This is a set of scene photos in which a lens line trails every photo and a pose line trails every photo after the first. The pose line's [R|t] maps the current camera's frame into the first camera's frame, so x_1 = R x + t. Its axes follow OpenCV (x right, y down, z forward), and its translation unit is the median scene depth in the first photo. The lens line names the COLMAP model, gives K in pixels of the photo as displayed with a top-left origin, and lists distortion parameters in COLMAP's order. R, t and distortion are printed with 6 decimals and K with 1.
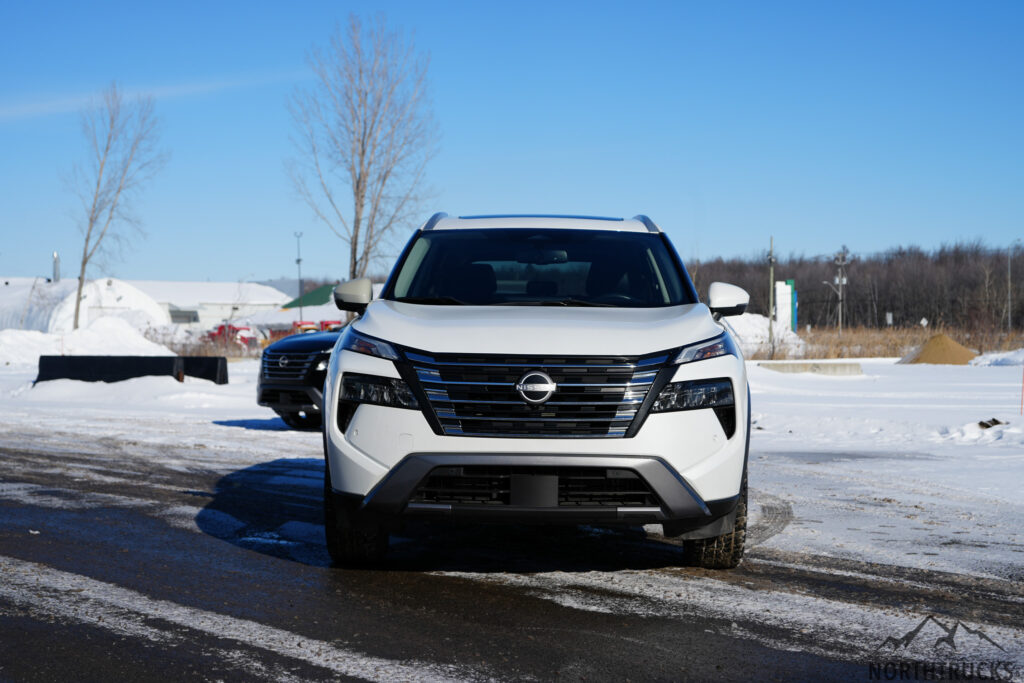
lens RADIAL K [[1747.2, 0, 511.9], [0, 1747.2, 341.4], [0, 0, 1]] dist [0.034596, 0.000000]
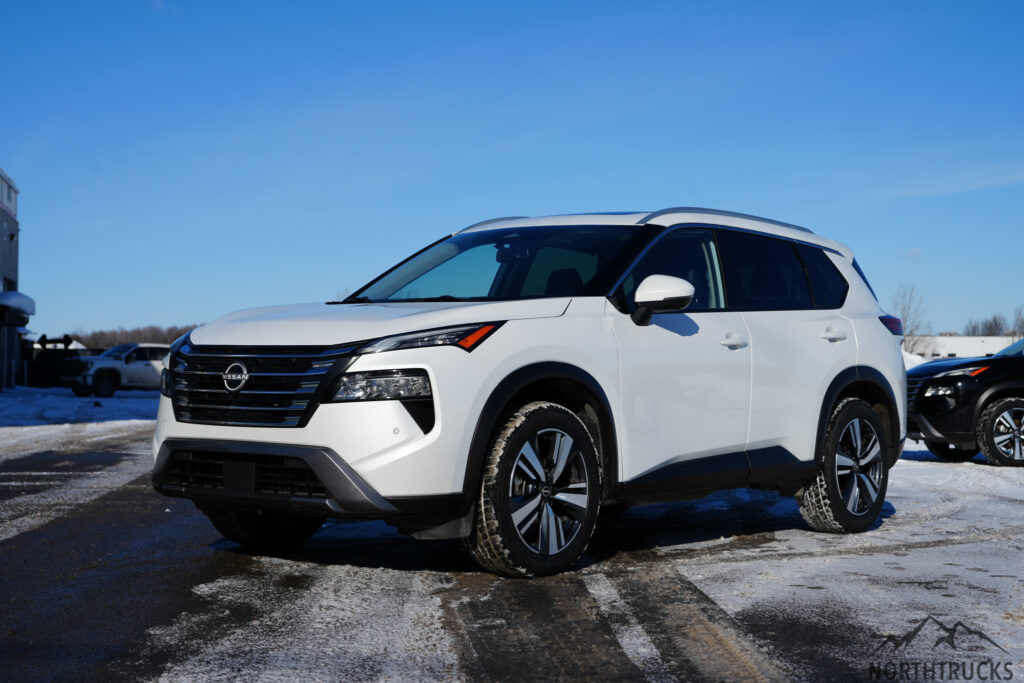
lens RADIAL K [[1747.2, 0, 511.9], [0, 1747.2, 342.0], [0, 0, 1]] dist [0.034596, 0.000000]
pose [[0.752103, -0.015254, -0.658869, 0.810458], [-0.004280, 0.999598, -0.028029, 0.033743], [0.659032, 0.023901, 0.751735, 0.327367]]
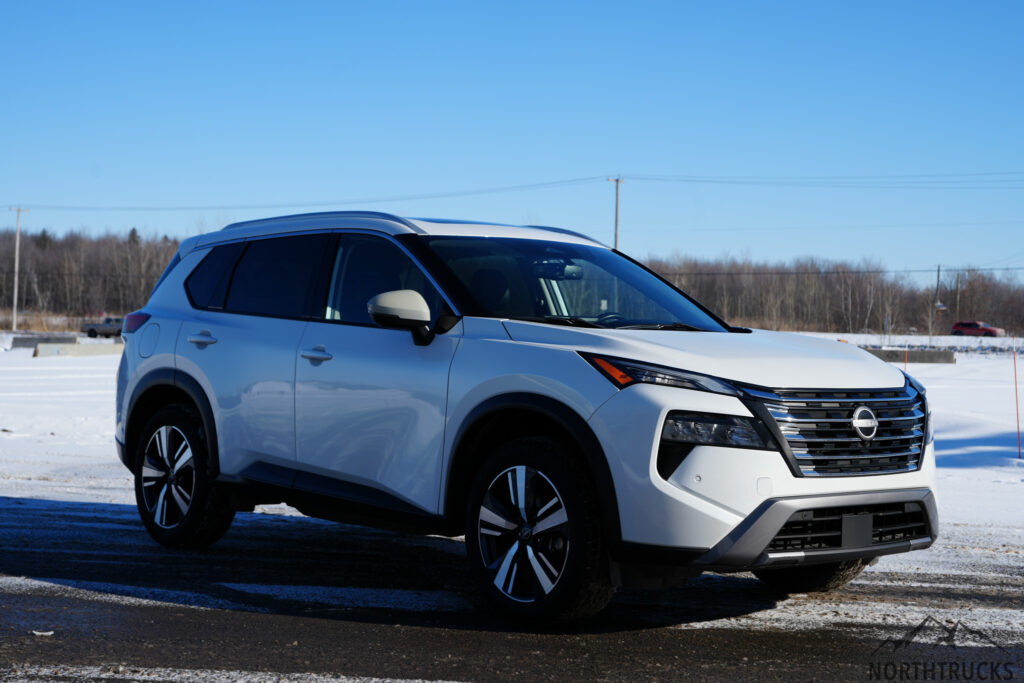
lens RADIAL K [[1747.2, 0, 512.6], [0, 1747.2, 341.2], [0, 0, 1]] dist [0.034596, 0.000000]
pose [[0.739583, 0.004675, 0.673049, -0.771526], [-0.007493, 0.999971, 0.001288, -0.018394], [-0.673024, -0.005996, 0.739596, 0.415041]]
